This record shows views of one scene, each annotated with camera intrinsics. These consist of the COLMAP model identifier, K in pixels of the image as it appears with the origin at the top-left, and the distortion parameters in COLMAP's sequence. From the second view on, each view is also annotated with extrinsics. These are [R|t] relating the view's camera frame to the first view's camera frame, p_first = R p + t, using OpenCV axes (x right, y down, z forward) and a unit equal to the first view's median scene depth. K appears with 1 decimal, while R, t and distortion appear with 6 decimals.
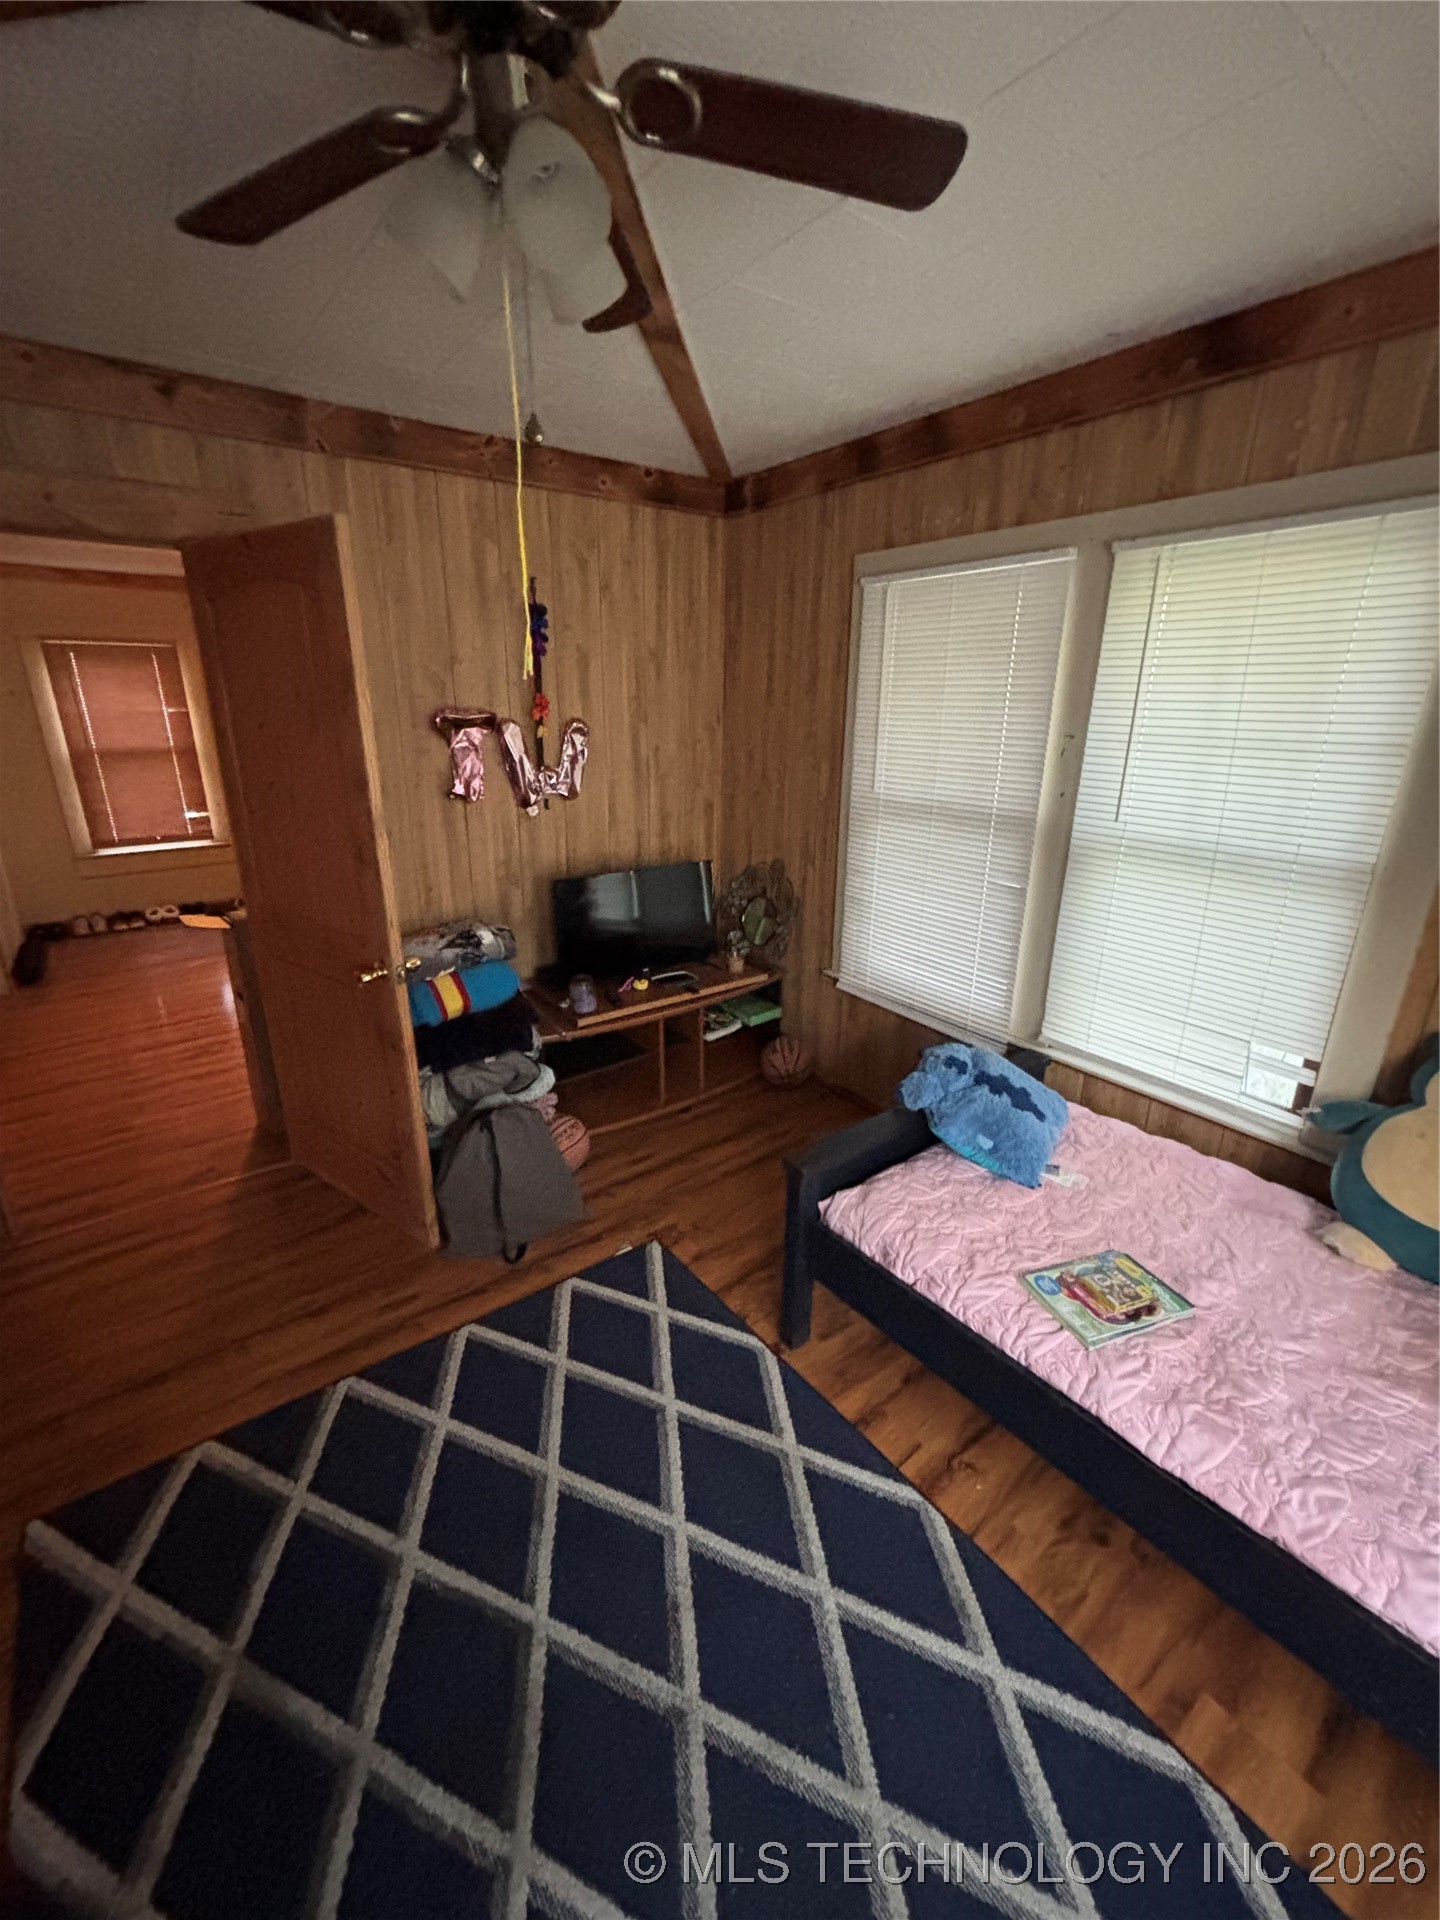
lens RADIAL K [[783.5, 0, 722.4], [0, 783.5, 955.2], [0, 0, 1]] dist [0.003789, 0.000074]
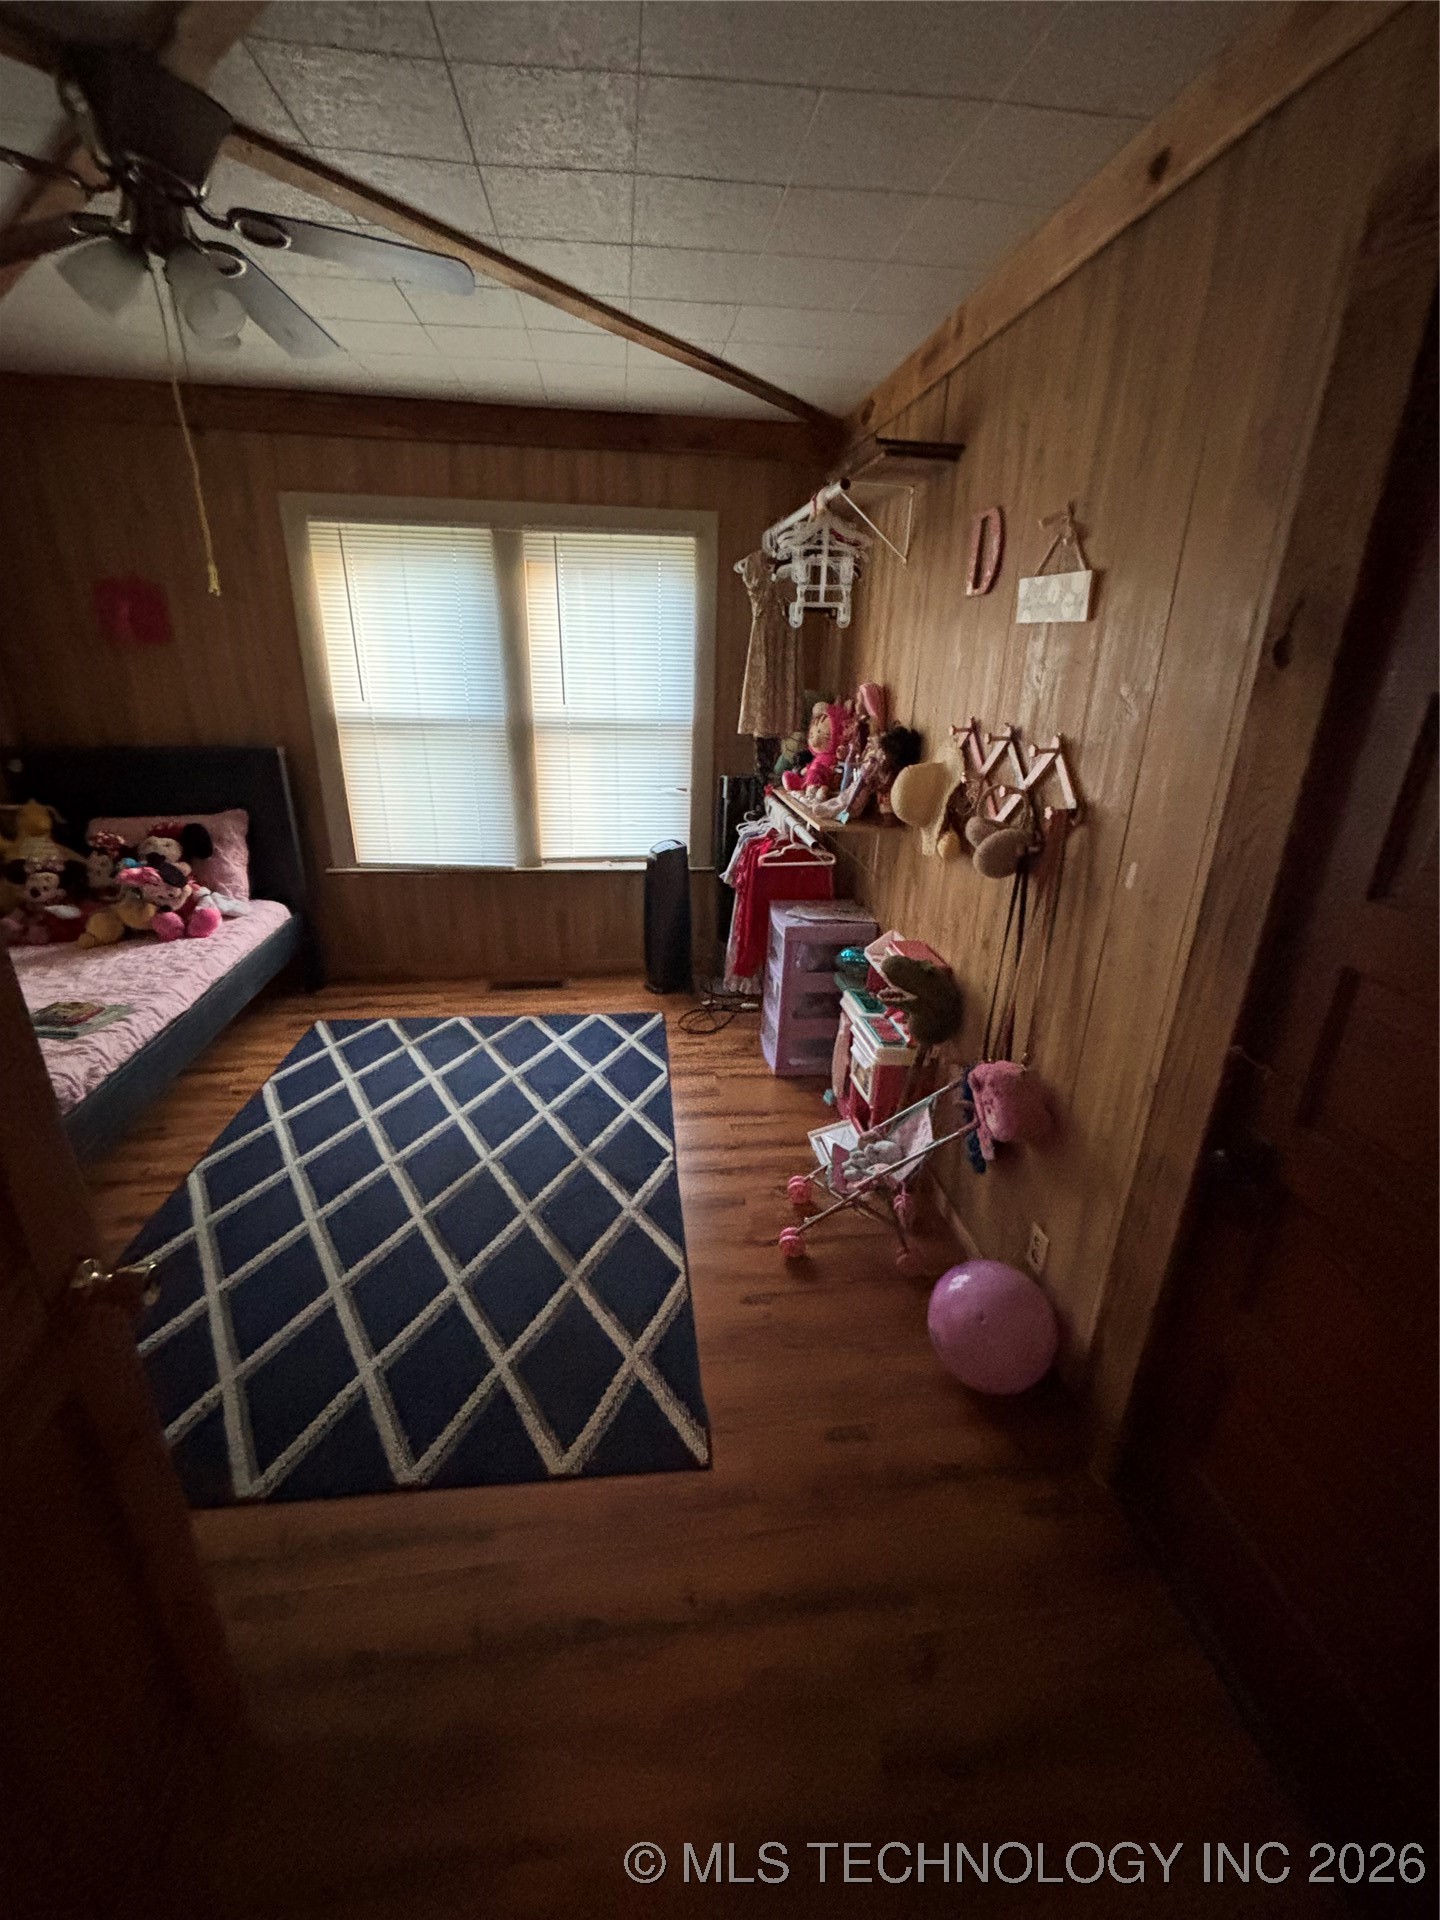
lens RADIAL K [[785.5, 0, 720.0], [0, 785.5, 960.0], [0, 0, 1]] dist [-0.007074, -0.000013]
pose [[-0.862891, -0.200922, 0.463734, -1.392197], [0.142206, 0.783977, 0.604282, -0.426505], [-0.484971, 0.587376, -0.647914, 1.434583]]
